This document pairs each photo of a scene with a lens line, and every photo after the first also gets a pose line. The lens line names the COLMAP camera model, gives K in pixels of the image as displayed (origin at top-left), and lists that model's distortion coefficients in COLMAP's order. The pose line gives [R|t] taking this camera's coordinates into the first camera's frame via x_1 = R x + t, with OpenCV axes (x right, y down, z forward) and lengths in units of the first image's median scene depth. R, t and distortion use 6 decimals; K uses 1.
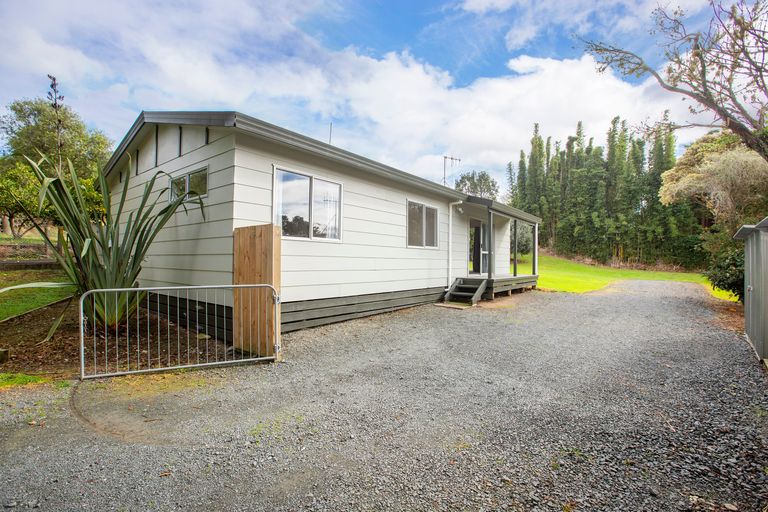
lens RADIAL K [[346.1, 0, 407.0], [0, 346.1, 256.0], [0, 0, 1]] dist [0.000899, 0.000552]
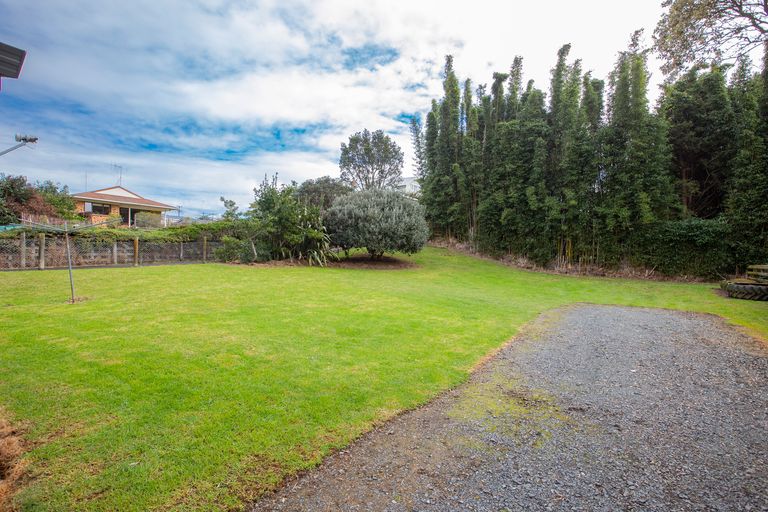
lens RADIAL K [[396.8, 0, 384.0], [0, 396.8, 256.0], [0, 0, 1]] dist [-0.002668, 0.000366]
pose [[0.995941, -0.003676, 0.089931, 0.220826], [0.003267, 0.999984, 0.004689, -0.001899], [-0.089947, -0.004376, 0.995937, 0.310962]]
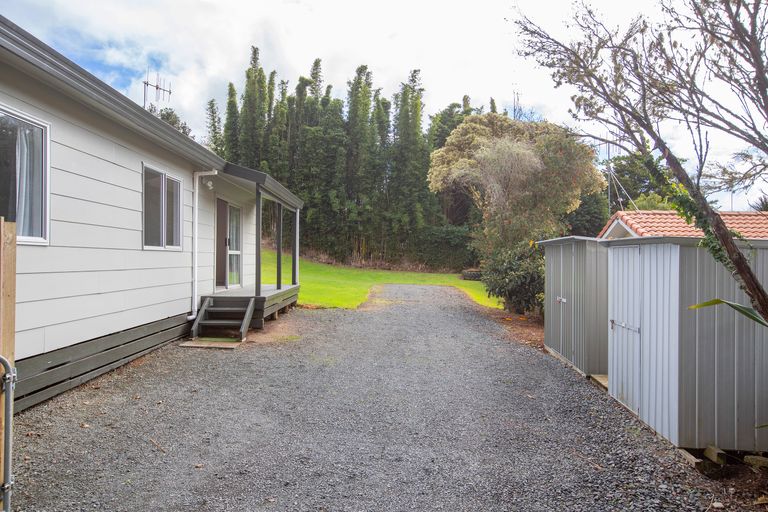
lens RADIAL K [[548.3, 0, 384.0], [0, 548.3, 256.0], [0, 0, 1]] dist [0.011551, 0.006910]
pose [[0.815283, 0.001452, 0.579061, -0.033633], [-0.010084, 0.999881, 0.011690, -0.004813], [-0.578975, -0.015370, 0.815201, 0.008488]]
